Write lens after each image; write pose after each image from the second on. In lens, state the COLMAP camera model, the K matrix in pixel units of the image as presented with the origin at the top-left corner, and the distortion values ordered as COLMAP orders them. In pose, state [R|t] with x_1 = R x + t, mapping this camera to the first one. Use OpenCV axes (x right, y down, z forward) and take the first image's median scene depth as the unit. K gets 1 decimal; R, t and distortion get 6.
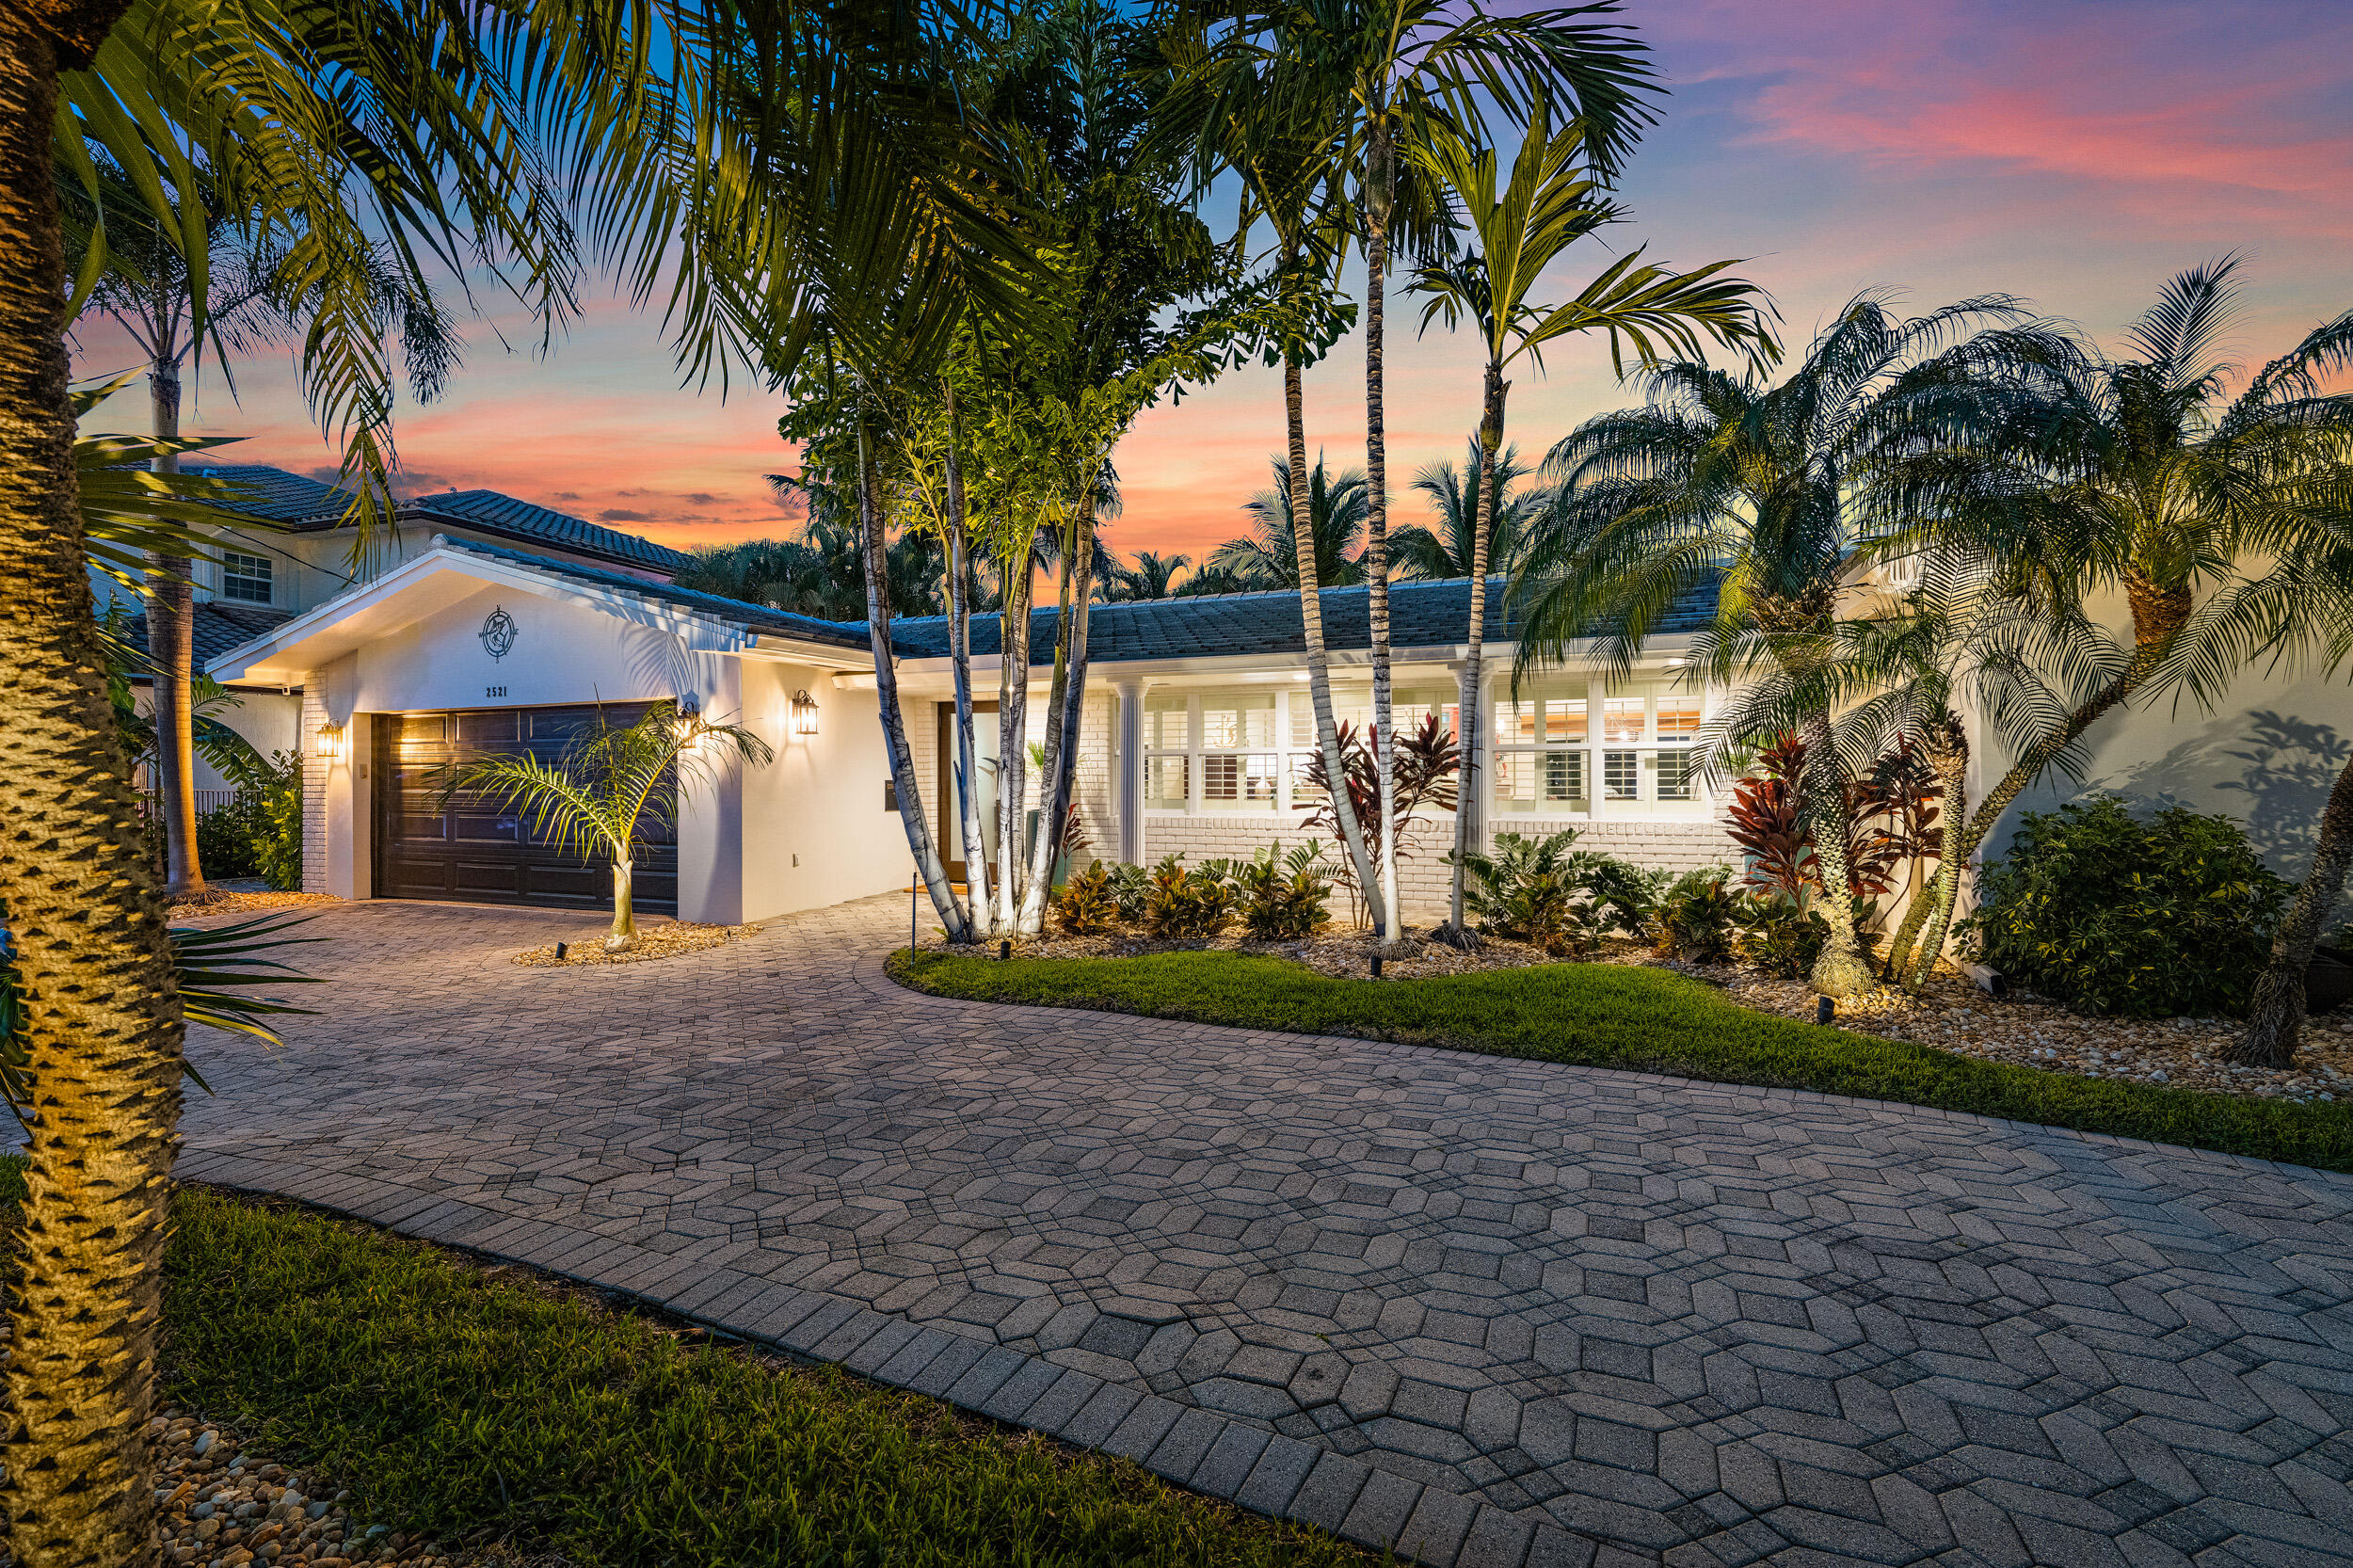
lens RADIAL K [[1092.4, 0, 1165.1], [0, 1092.4, 791.2], [0, 0, 1]] dist [-0.002260, 0.000573]
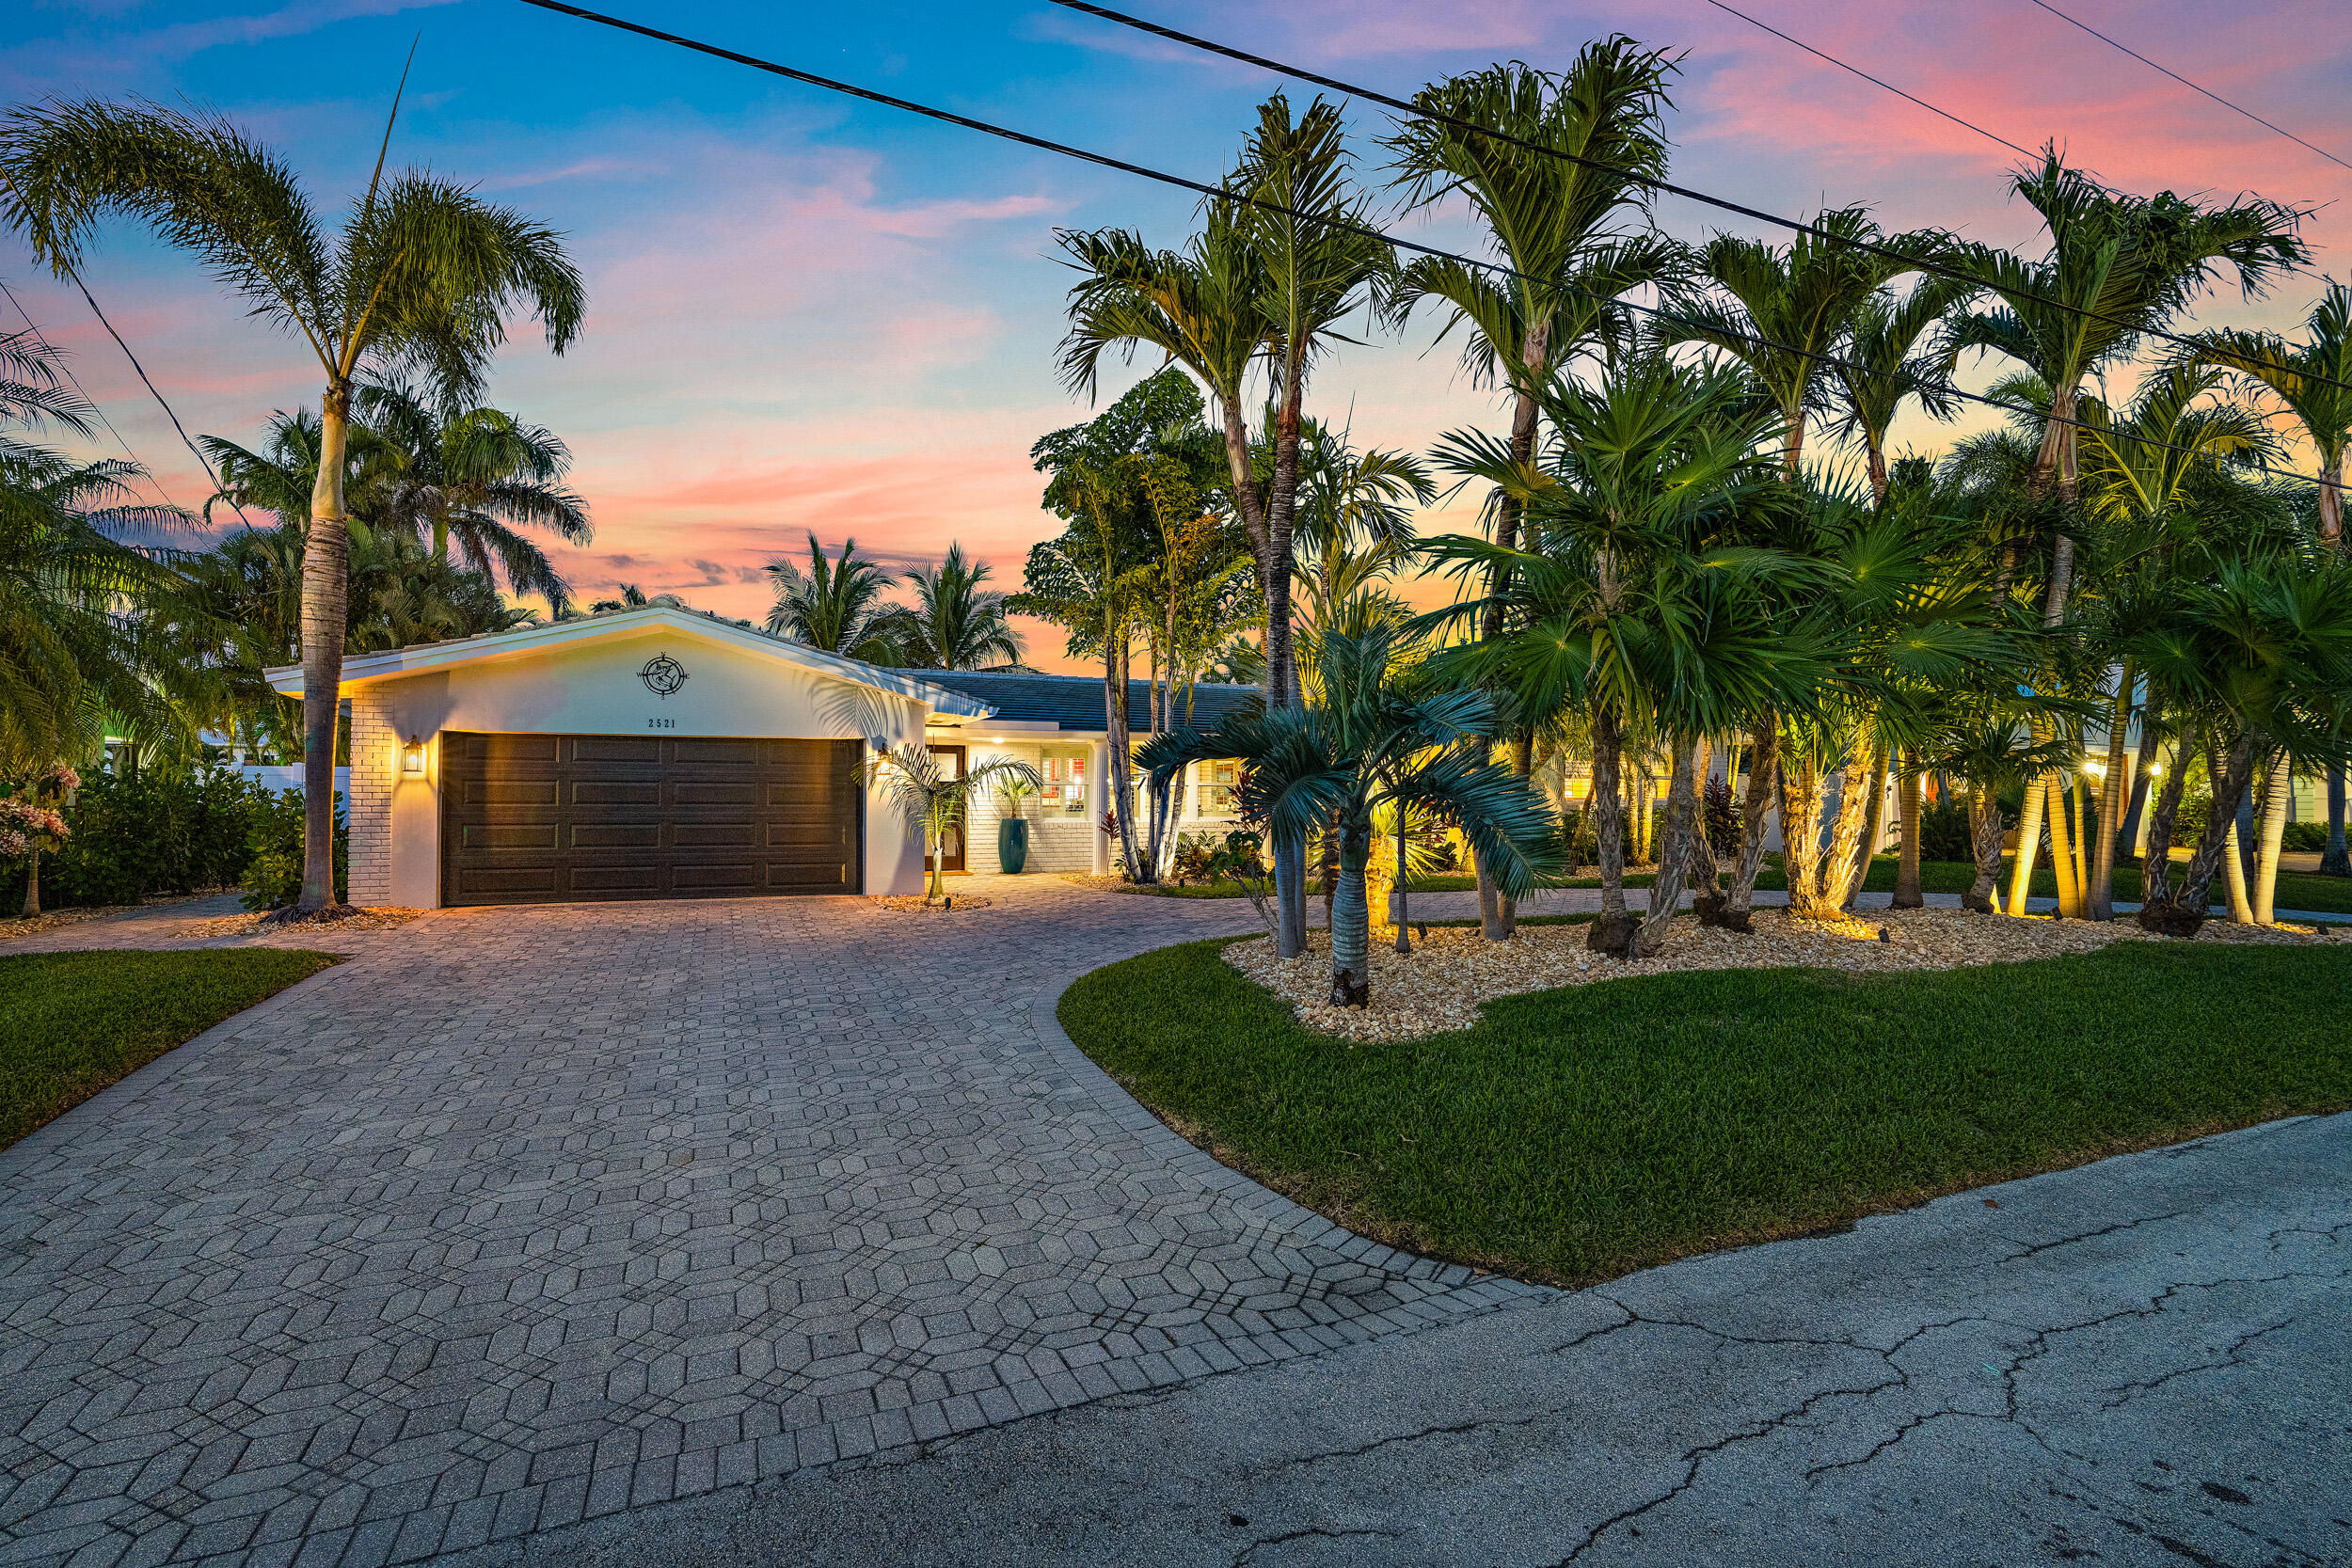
lens RADIAL K [[1097.8, 0, 1168.1], [0, 1097.8, 773.4], [0, 0, 1]] dist [-0.003616, 0.000215]
pose [[0.705179, 0.026653, 0.708528, -1.319743], [0.006403, 0.999013, -0.043952, 0.027217], [-0.709001, 0.035531, 0.704312, -0.317997]]
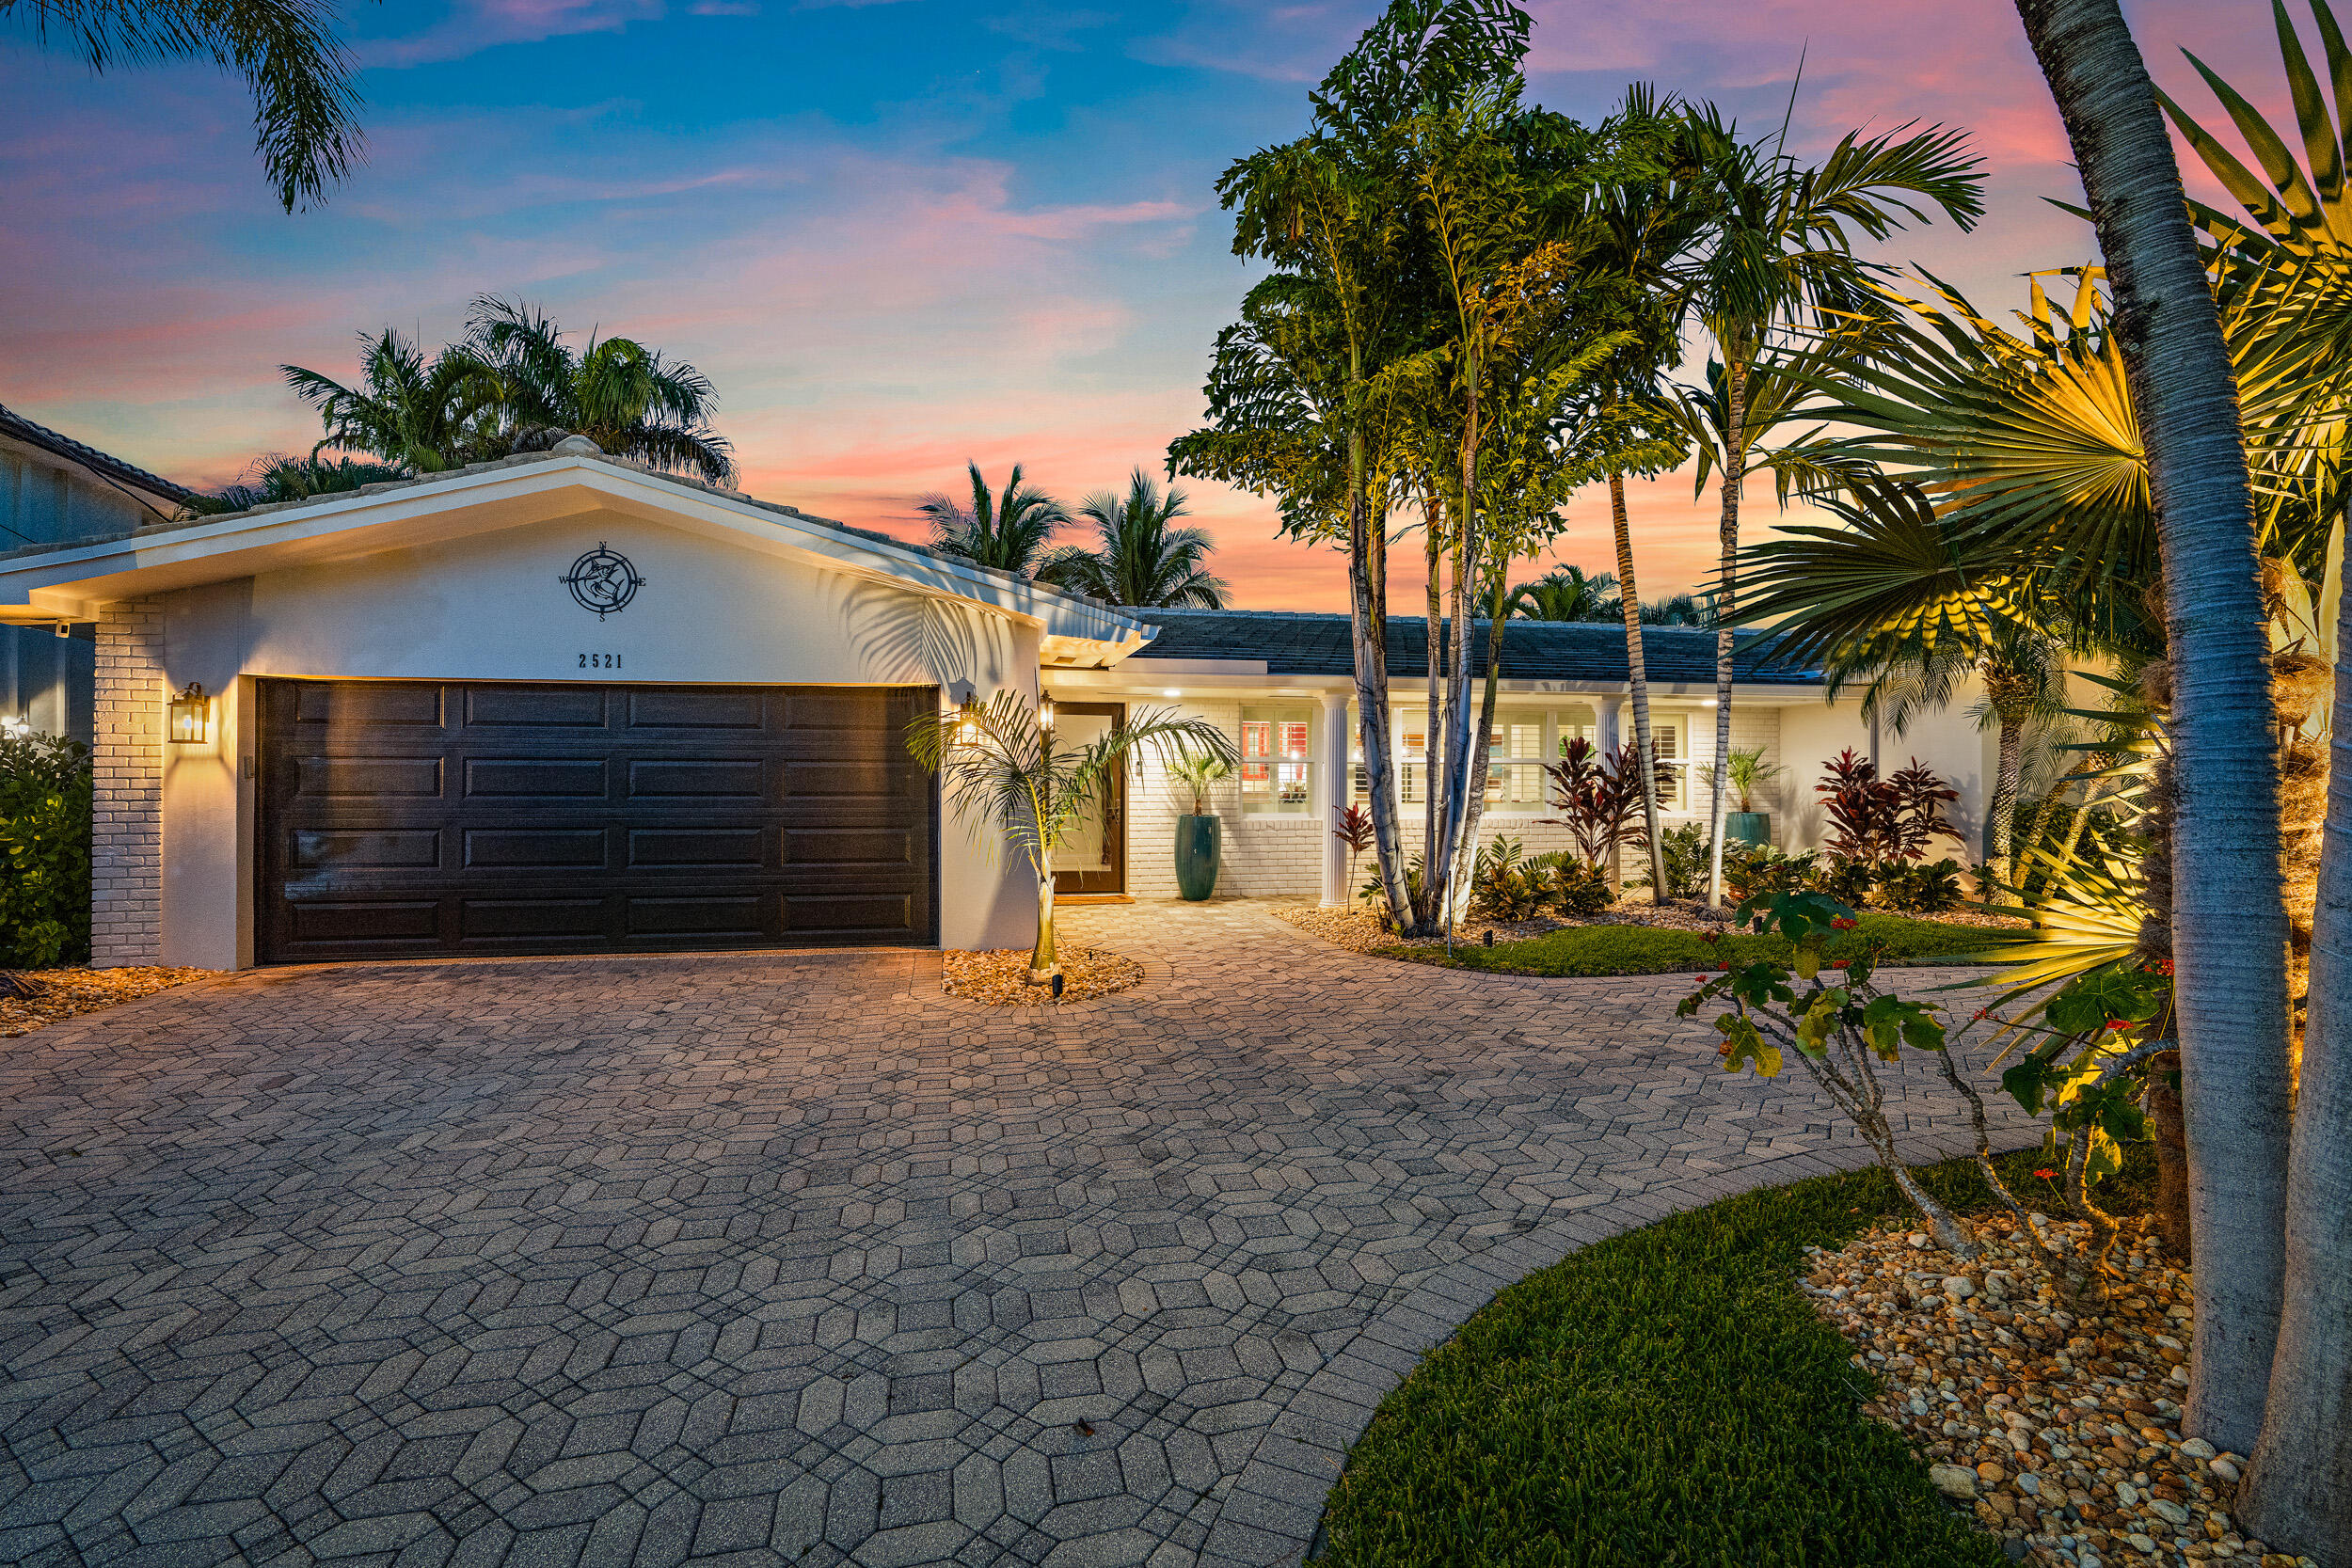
lens RADIAL K [[1097.8, 0, 1168.1], [0, 1097.8, 773.4], [0, 0, 1]] dist [-0.003616, 0.000215]
pose [[0.827870, 0.012108, 0.560789, -0.865165], [0.003173, 0.999650, -0.026267, 0.005274], [-0.560911, 0.023525, 0.827542, 0.228048]]
